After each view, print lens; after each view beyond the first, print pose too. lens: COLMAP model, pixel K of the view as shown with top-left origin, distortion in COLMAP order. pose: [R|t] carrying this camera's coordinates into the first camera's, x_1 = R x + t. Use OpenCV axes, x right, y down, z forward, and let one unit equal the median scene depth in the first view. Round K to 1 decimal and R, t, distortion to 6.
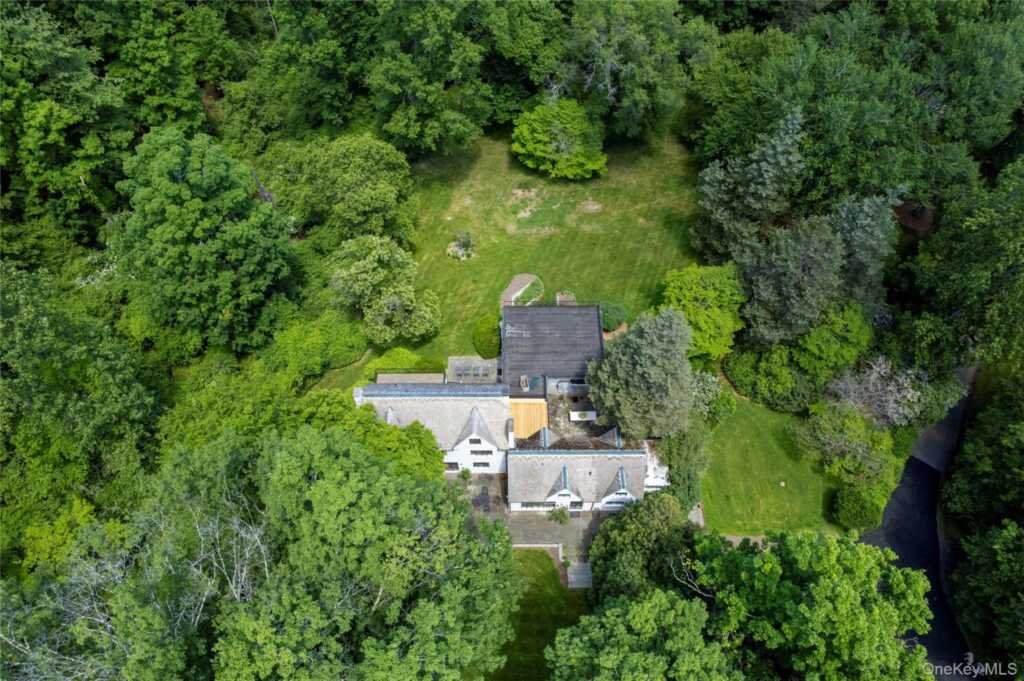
lens RADIAL K [[765.2, 0, 527.6], [0, 765.2, 373.7], [0, 0, 1]] dist [-0.092248, 0.098306]
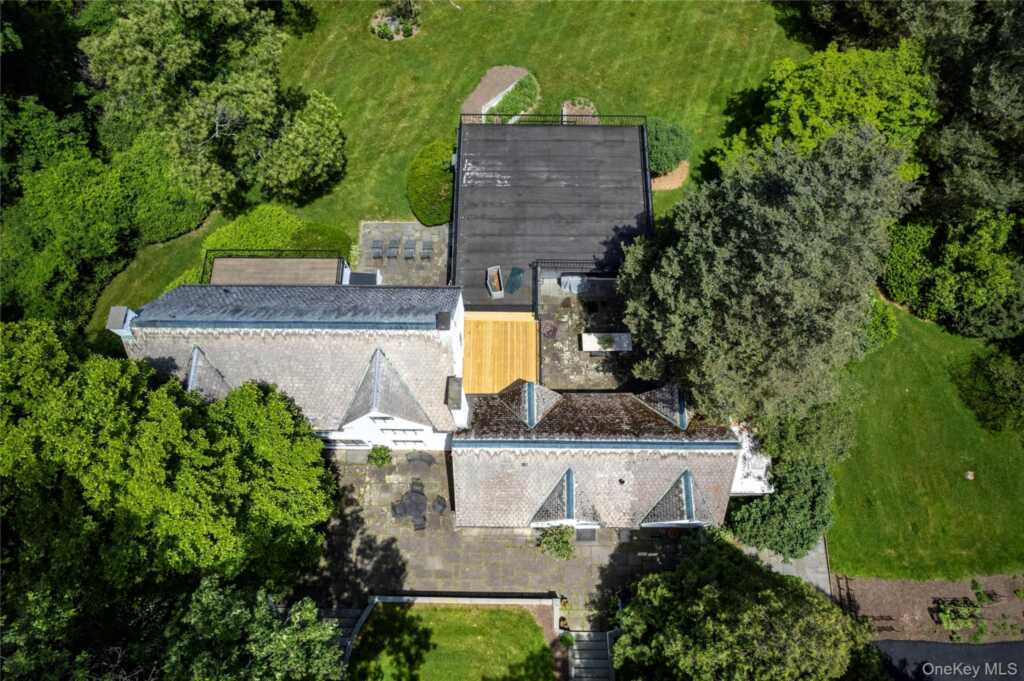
lens RADIAL K [[621.6, 0, 512.0], [0, 621.6, 340.5], [0, 0, 1]] dist [-0.064756, 0.043344]
pose [[0.999317, 0.020166, -0.030966, 0.020724], [-0.012517, 0.973154, 0.229814, -0.044261], [0.034769, -0.229269, 0.972742, 0.589221]]
